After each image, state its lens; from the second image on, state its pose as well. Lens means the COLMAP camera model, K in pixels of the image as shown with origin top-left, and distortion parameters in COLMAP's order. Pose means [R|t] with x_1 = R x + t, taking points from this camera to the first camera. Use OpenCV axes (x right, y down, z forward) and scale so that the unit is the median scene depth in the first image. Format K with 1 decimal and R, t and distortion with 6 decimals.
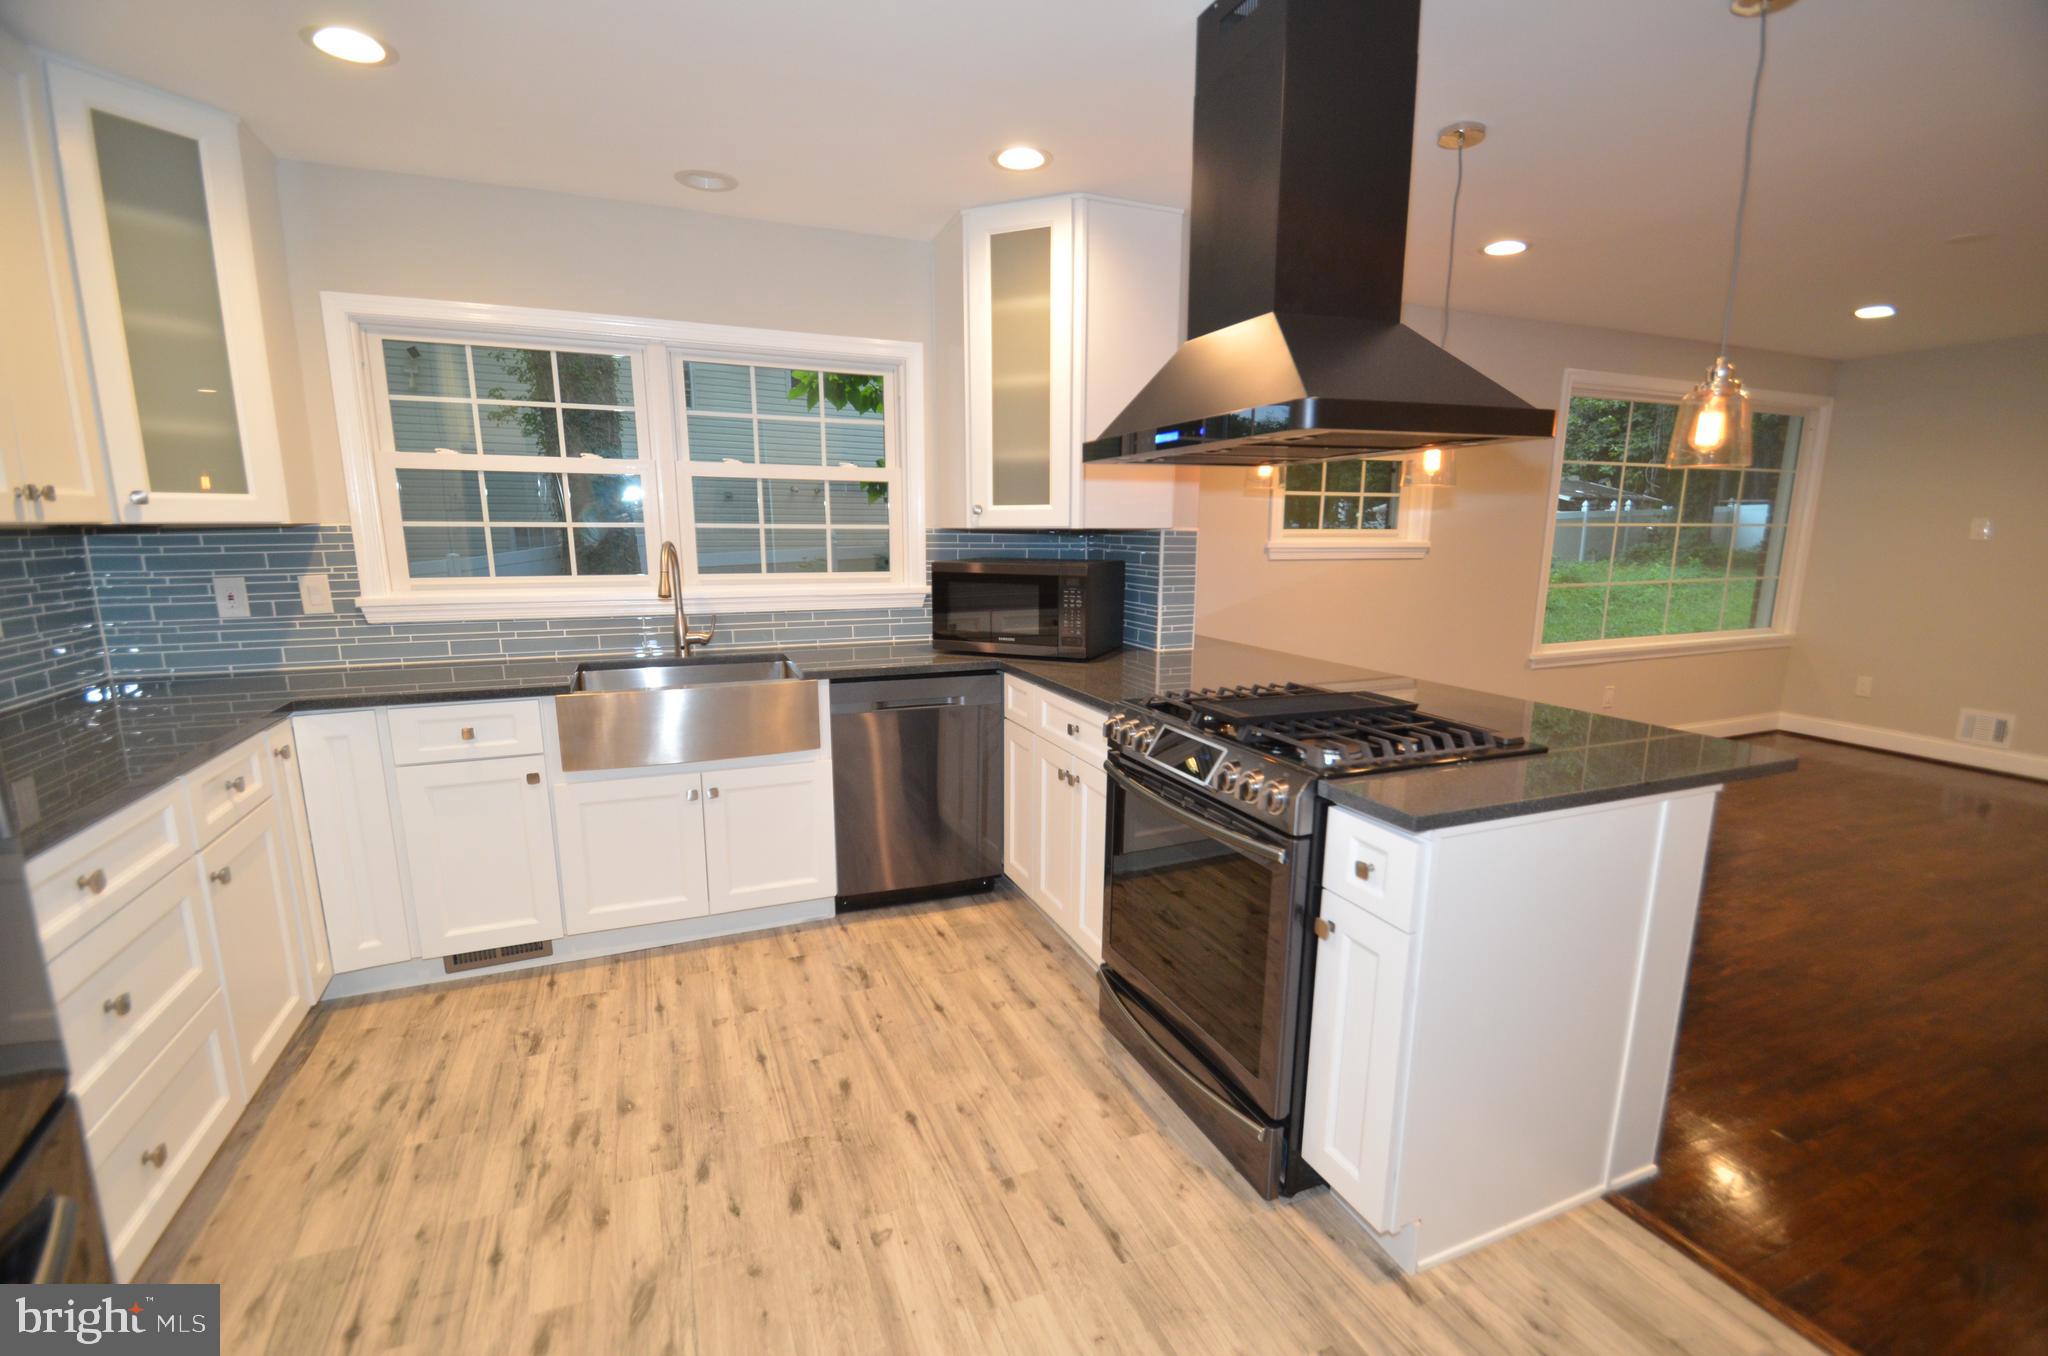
lens RADIAL K [[889.3, 0, 1029.4], [0, 889.3, 709.5], [0, 0, 1]] dist [0.009525, -0.016254]
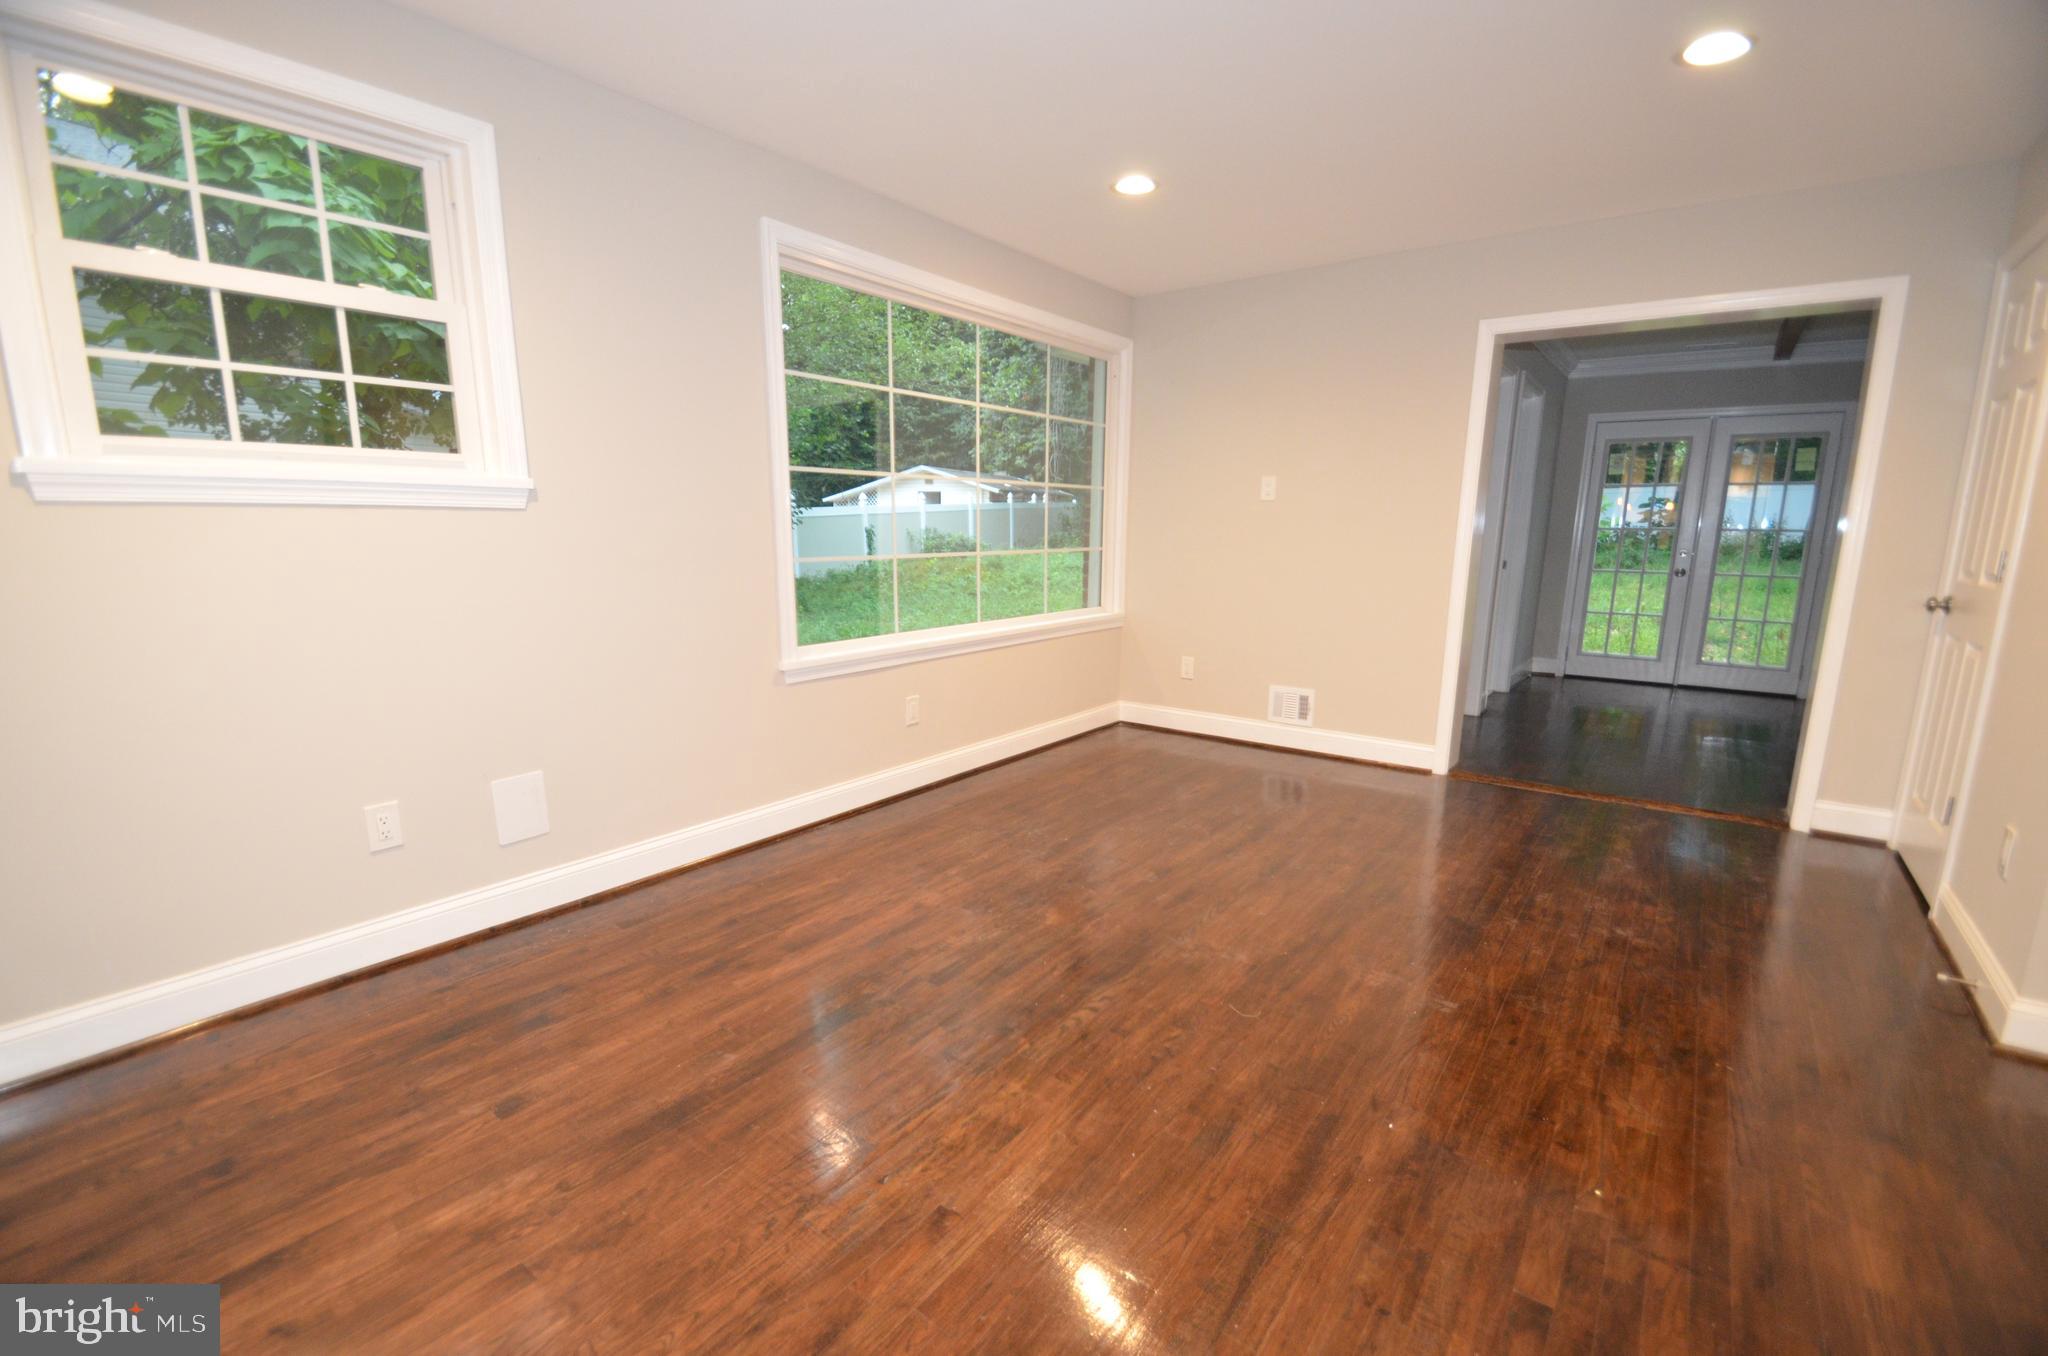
lens RADIAL K [[889.3, 0, 1029.4], [0, 889.3, 709.5], [0, 0, 1]] dist [0.009525, -0.016254]
pose [[0.858537, -0.099406, 0.503023, 0.673380], [0.097137, 0.994794, 0.030800, -0.052145], [-0.503466, 0.022420, 0.863724, 0.585889]]
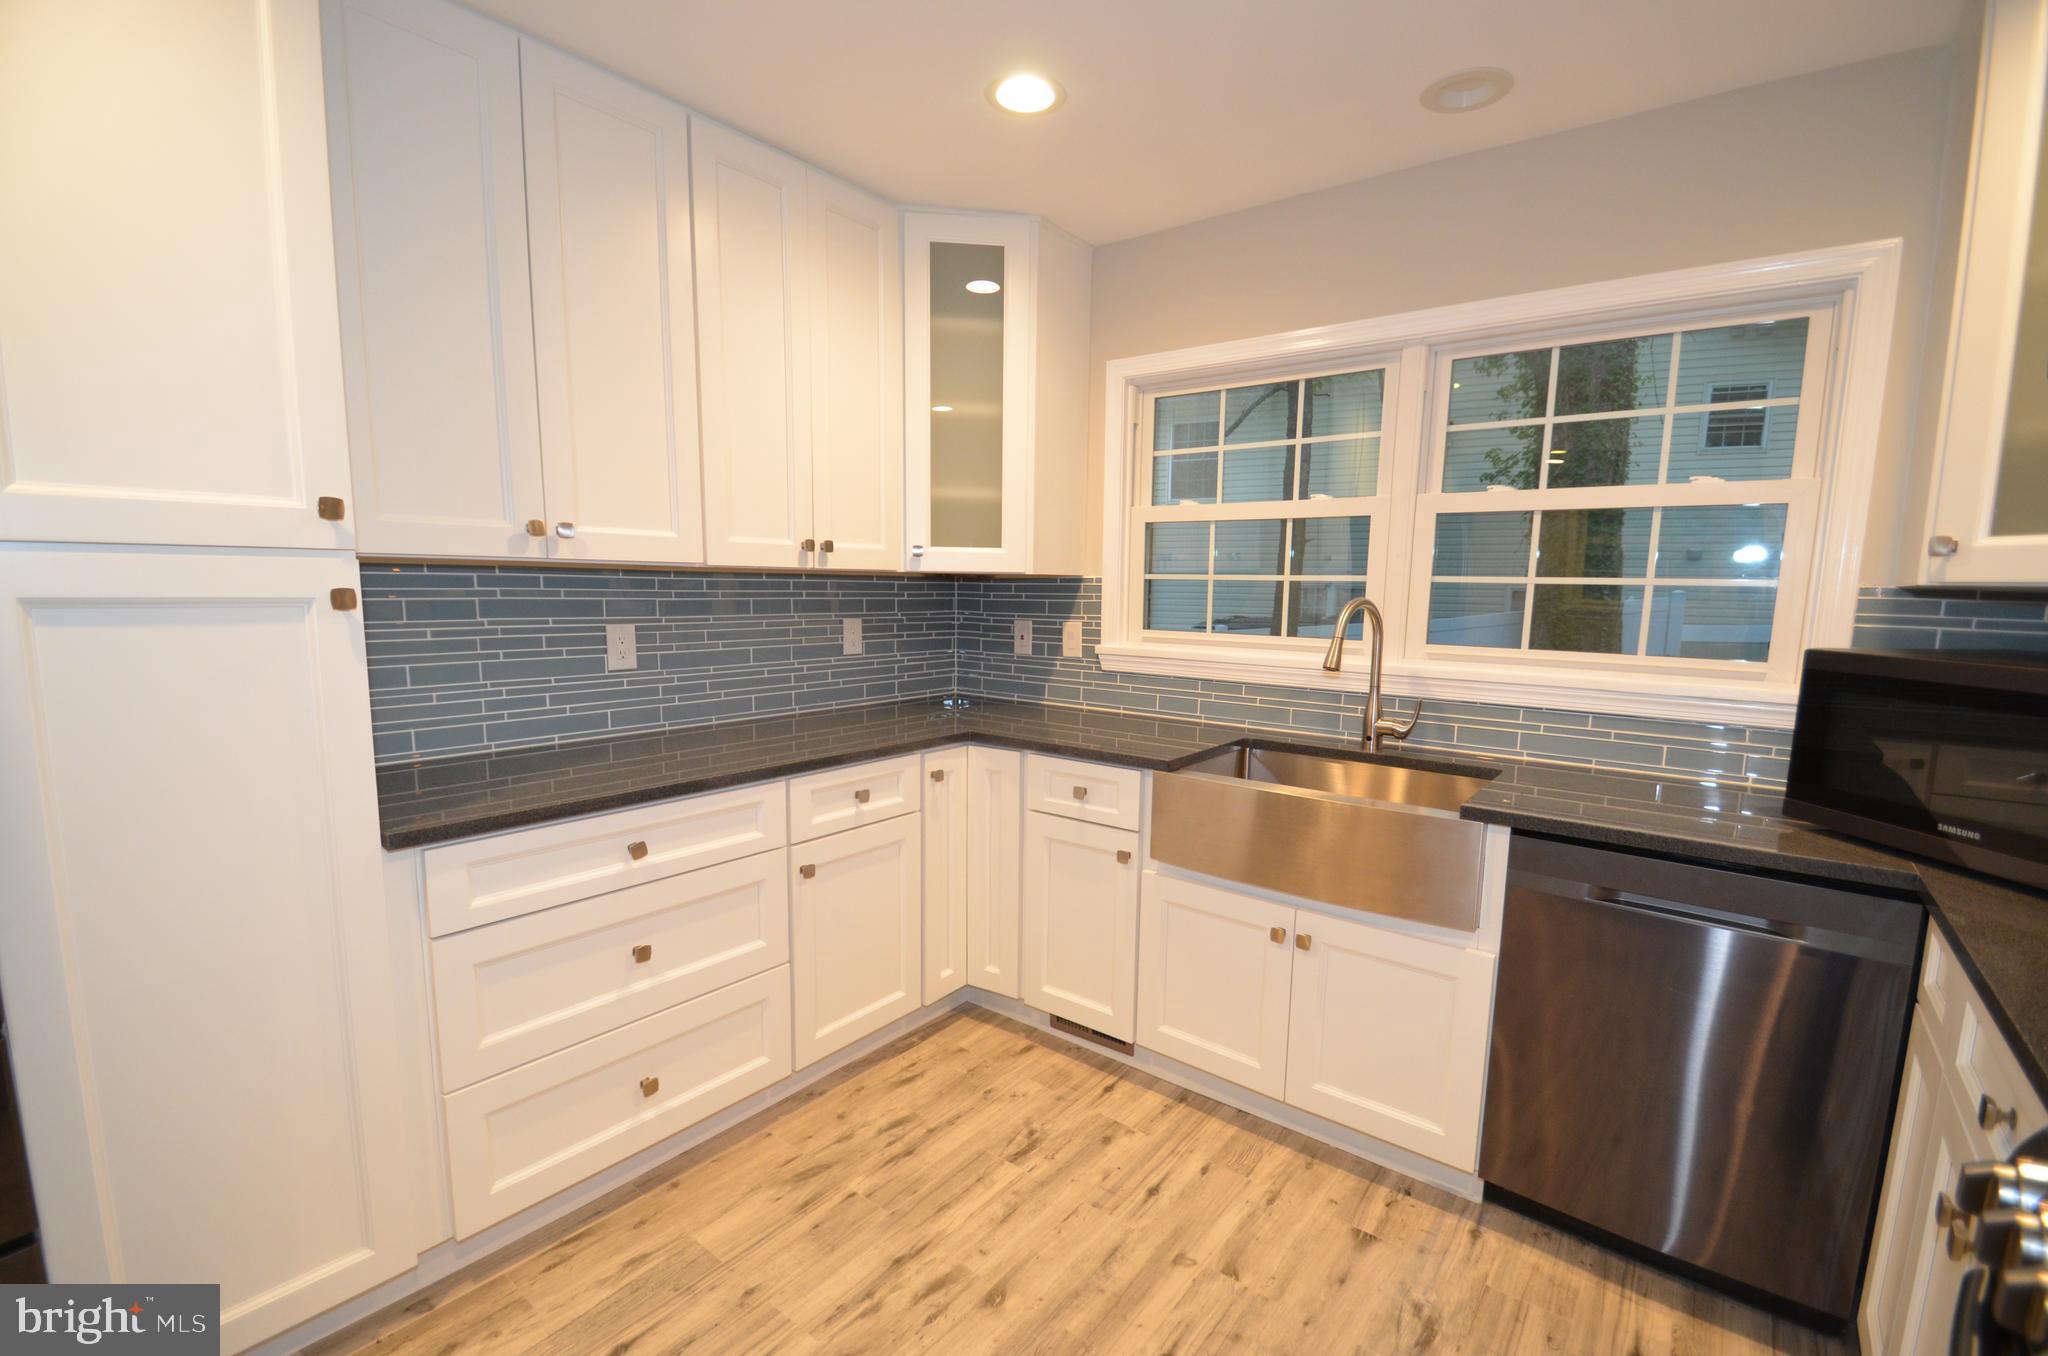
lens RADIAL K [[889.3, 0, 1029.4], [0, 889.3, 709.5], [0, 0, 1]] dist [0.009525, -0.016254]
pose [[0.484292, 0.126217, -0.865754, 0.134447], [-0.186627, 0.981668, 0.038718, -0.076640], [0.854770, 0.142823, 0.498969, 0.415296]]
